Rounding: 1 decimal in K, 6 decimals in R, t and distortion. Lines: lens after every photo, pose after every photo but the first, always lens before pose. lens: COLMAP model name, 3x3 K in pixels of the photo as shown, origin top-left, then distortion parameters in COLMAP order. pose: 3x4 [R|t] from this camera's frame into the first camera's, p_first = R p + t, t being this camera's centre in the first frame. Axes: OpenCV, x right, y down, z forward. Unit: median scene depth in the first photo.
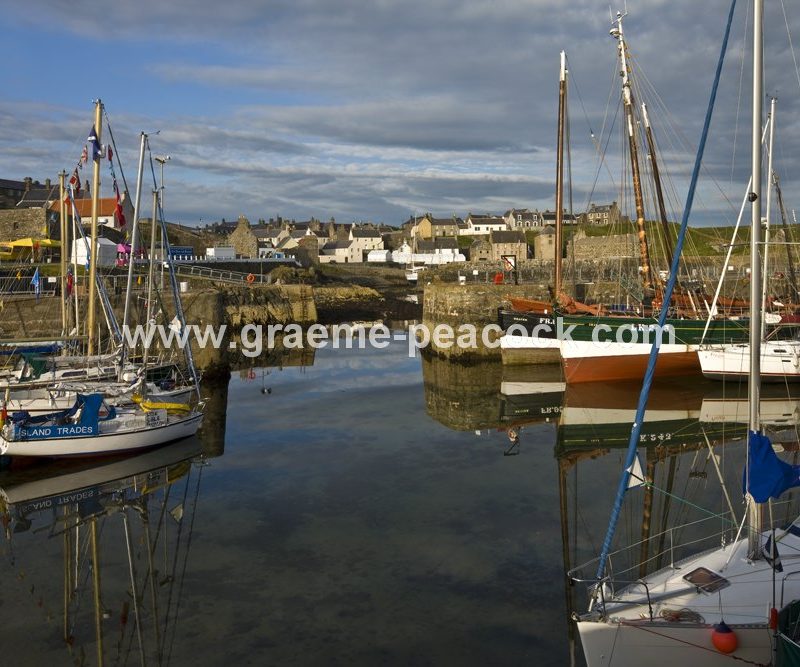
lens RADIAL K [[677.2, 0, 398.2], [0, 677.2, 244.1], [0, 0, 1]] dist [-0.005994, -0.007183]
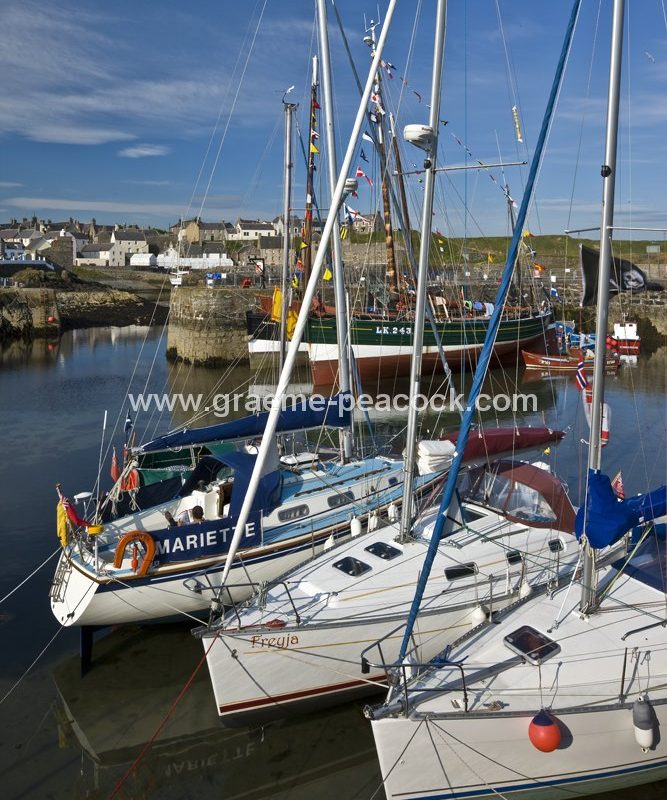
lens RADIAL K [[673.2, 0, 332.4], [0, 673.2, 269.8], [0, 0, 1]] dist [-0.002621, -0.005989]
pose [[0.971822, 0.011010, 0.235458, 0.008461], [-0.017974, 0.999462, 0.027450, 0.000803], [-0.235029, -0.030908, 0.971497, 0.004550]]
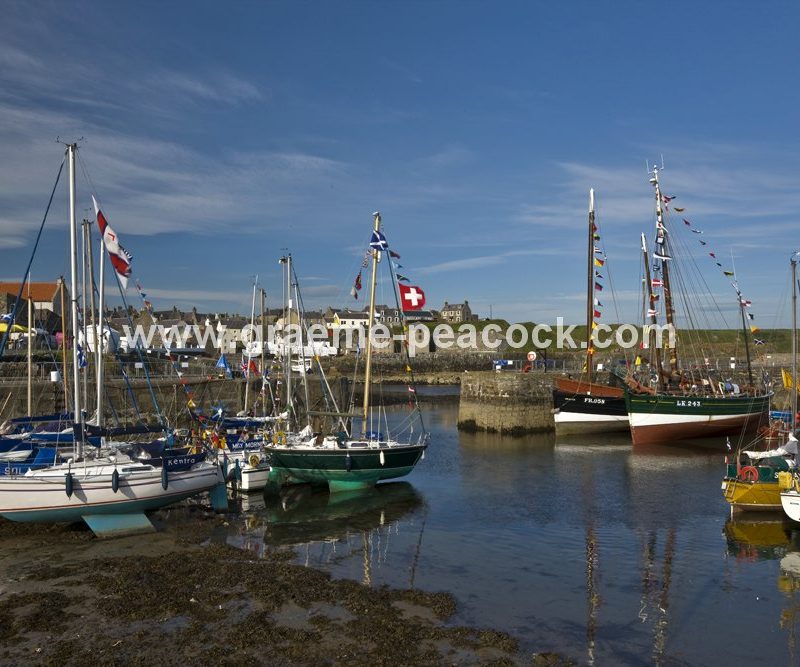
lens RADIAL K [[678.2, 0, 396.6], [0, 678.2, 364.1], [0, 0, 1]] dist [-0.000946, -0.004980]
pose [[0.964303, 0.010138, 0.264606, -0.091822], [-0.020550, 0.999118, 0.036609, 0.000902], [-0.264002, -0.040740, 0.963661, -0.027942]]
